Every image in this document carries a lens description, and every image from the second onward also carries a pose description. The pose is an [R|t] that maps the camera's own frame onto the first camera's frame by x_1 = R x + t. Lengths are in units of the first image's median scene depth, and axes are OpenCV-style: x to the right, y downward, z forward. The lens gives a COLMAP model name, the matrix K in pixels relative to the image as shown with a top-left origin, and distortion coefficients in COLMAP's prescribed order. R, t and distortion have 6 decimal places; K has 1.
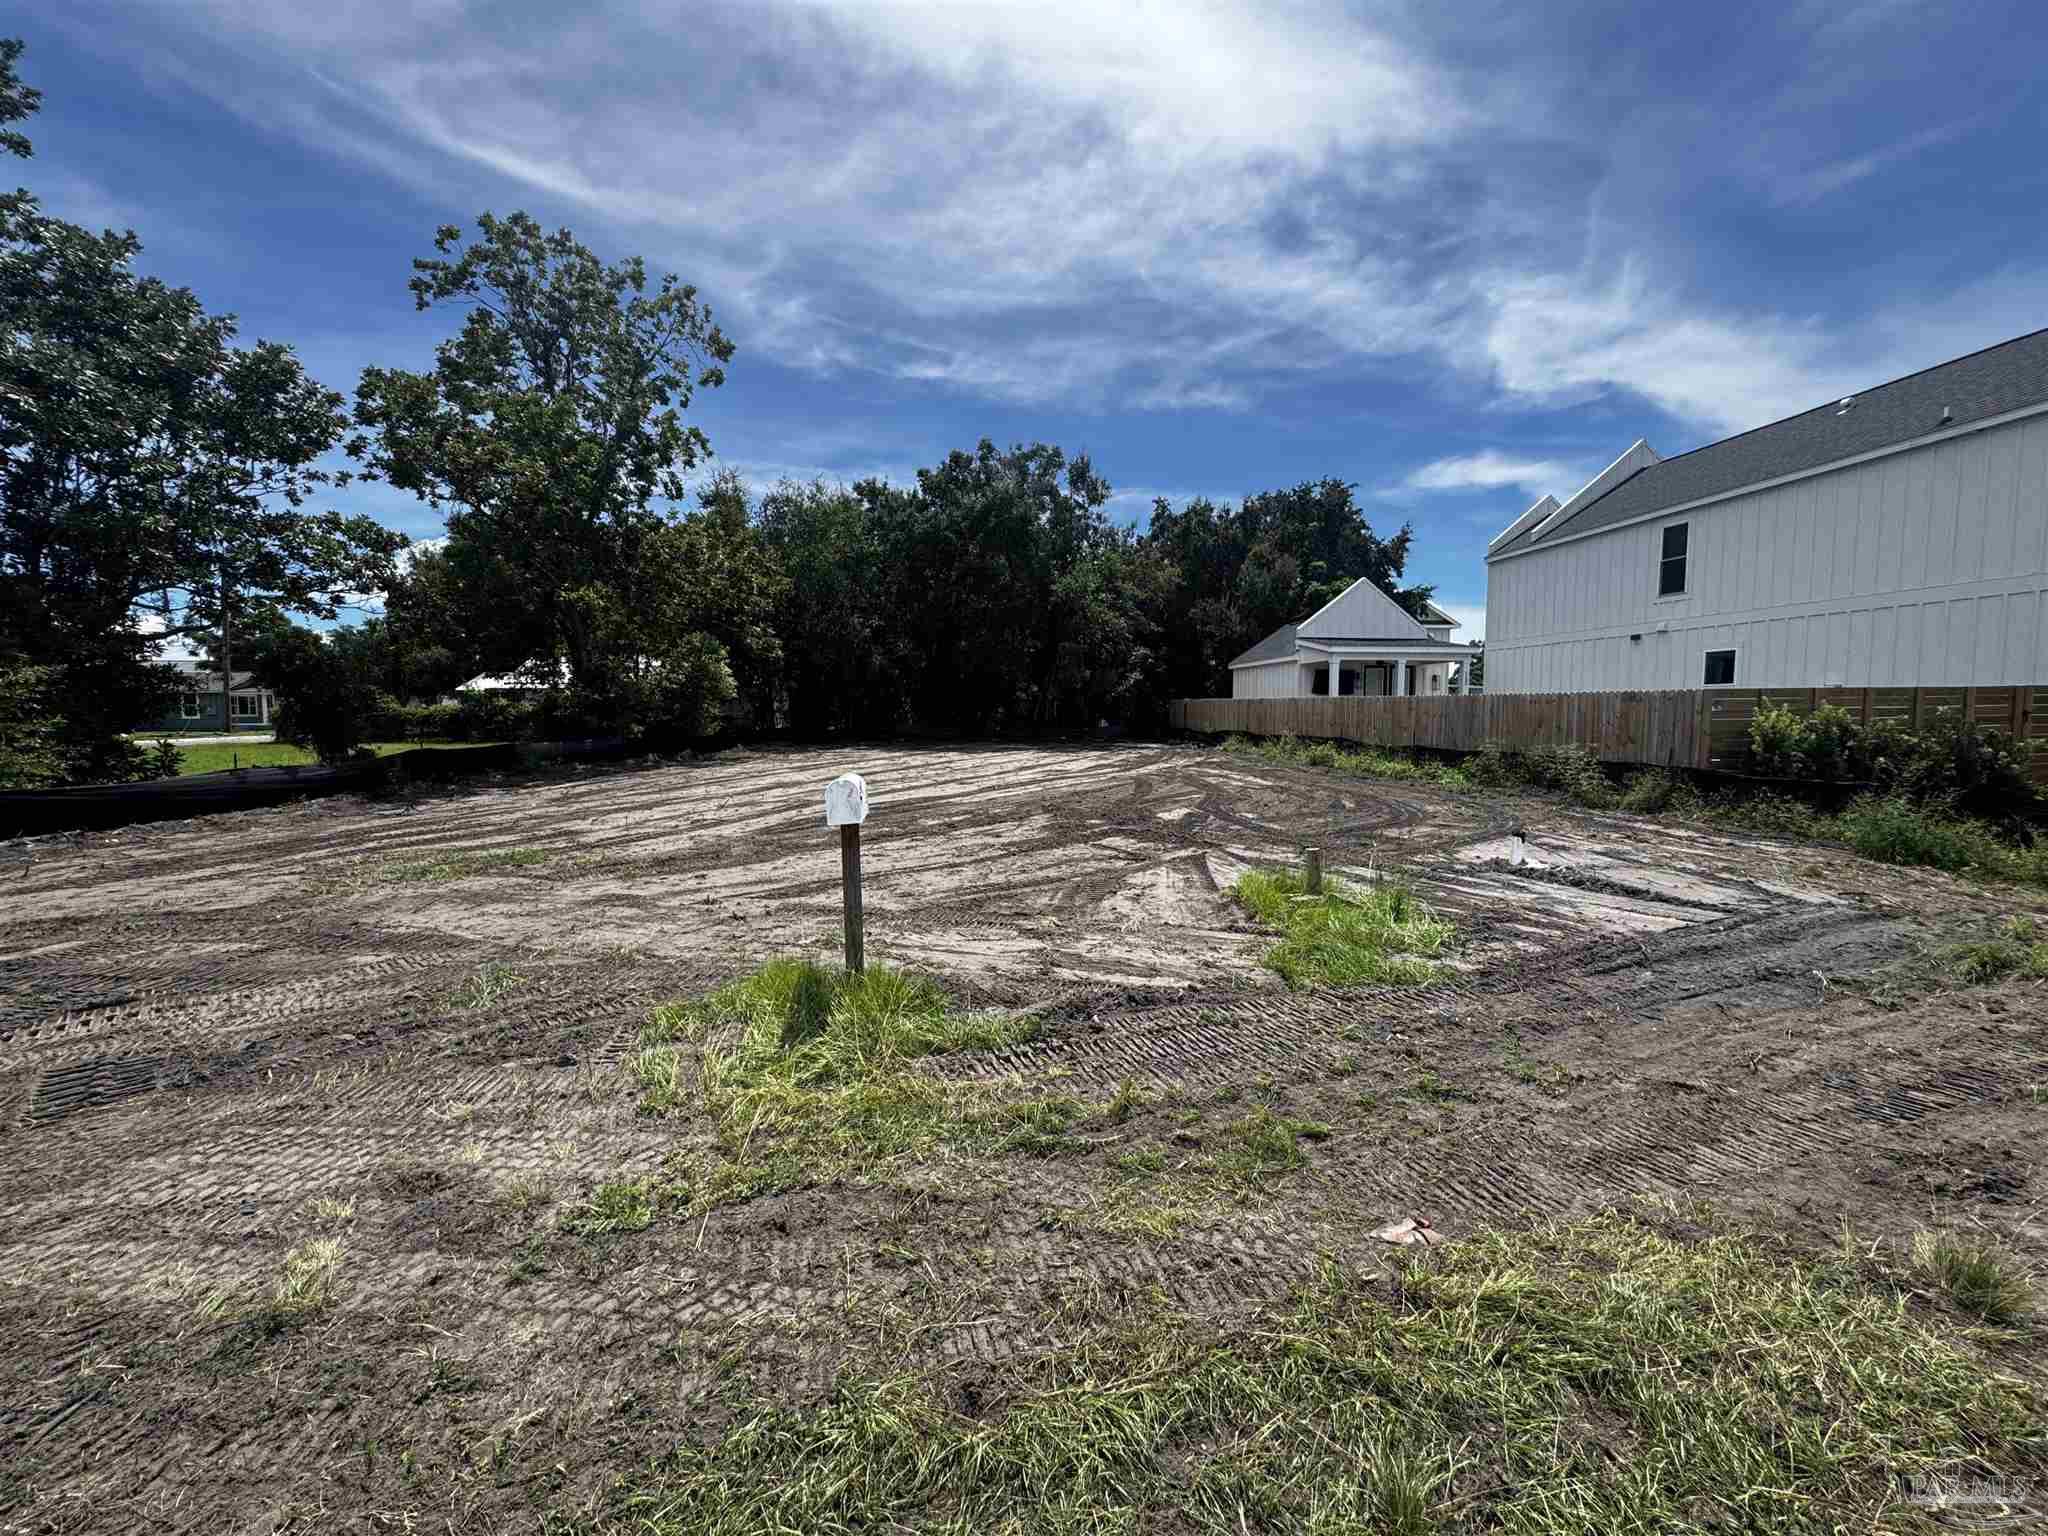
lens RADIAL K [[822.0, 0, 1025.4], [0, 822.0, 774.5], [0, 0, 1]] dist [-0.005459, 0.000839]
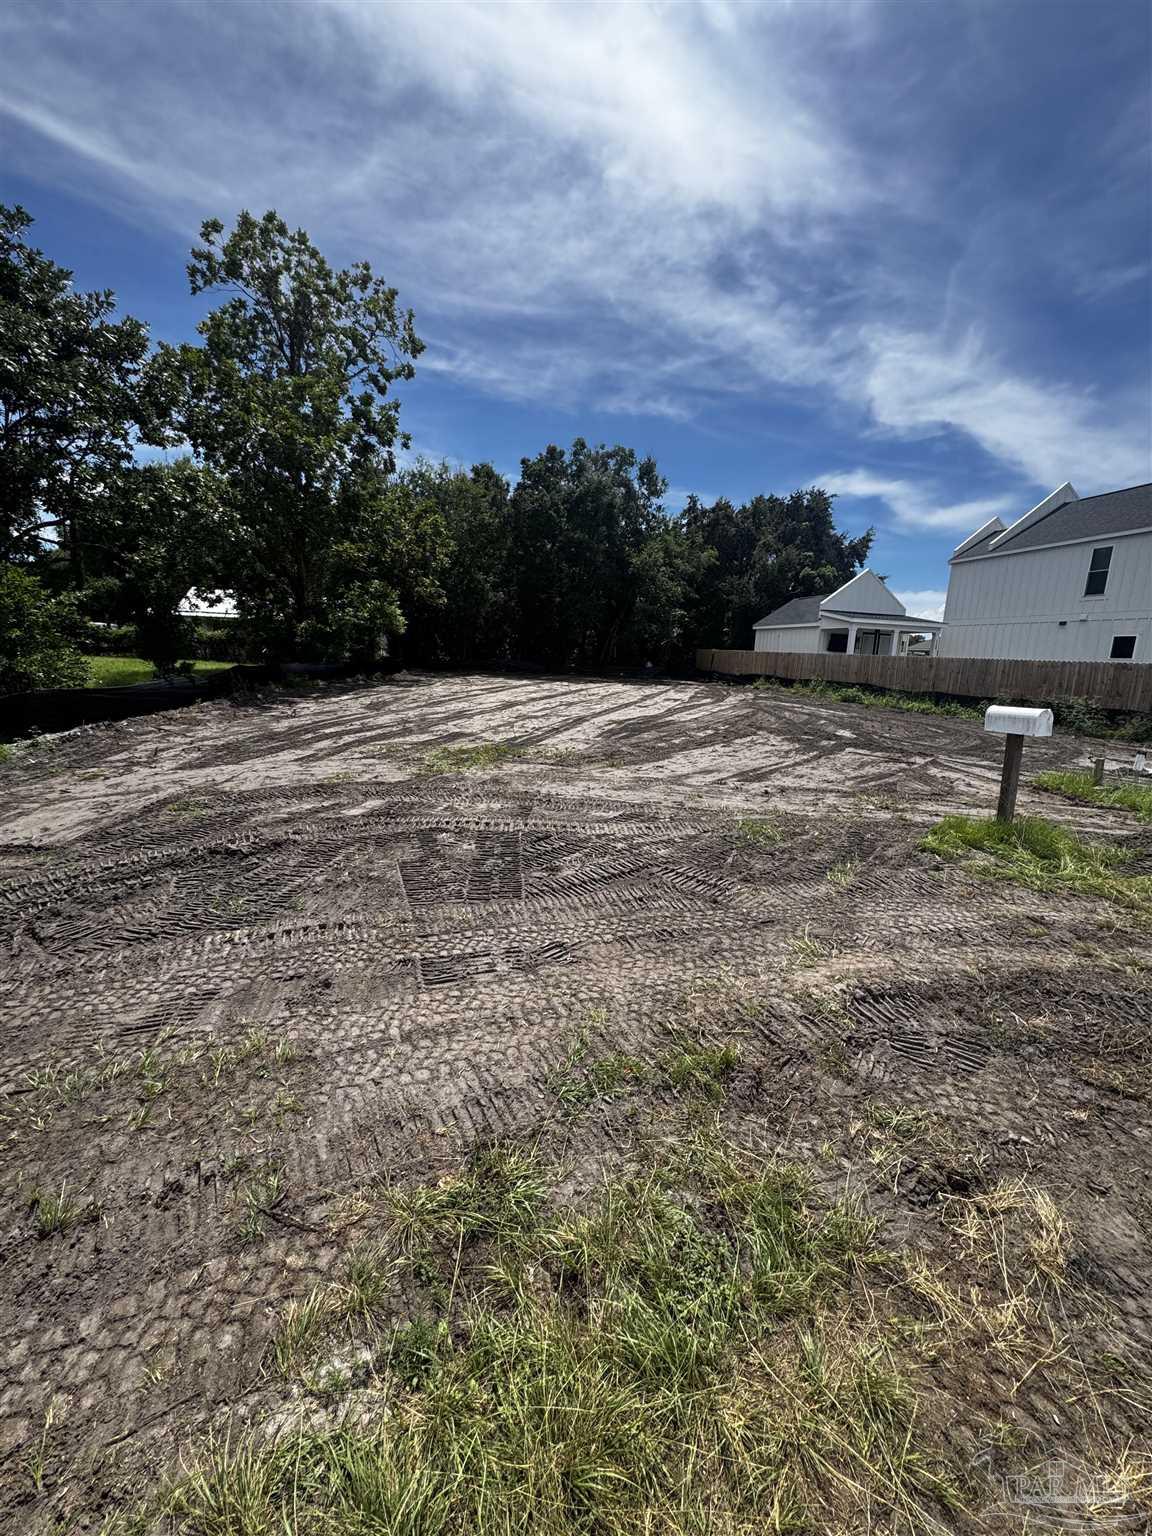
lens RADIAL K [[616.5, 0, 578.9], [0, 616.5, 773.8], [0, 0, 1]] dist [-0.005459, 0.000839]
pose [[0.992816, 0.022162, 0.117577, -0.317212], [-0.035934, 0.992560, 0.116335, 0.005985], [-0.114124, -0.119725, 0.986226, -0.036321]]
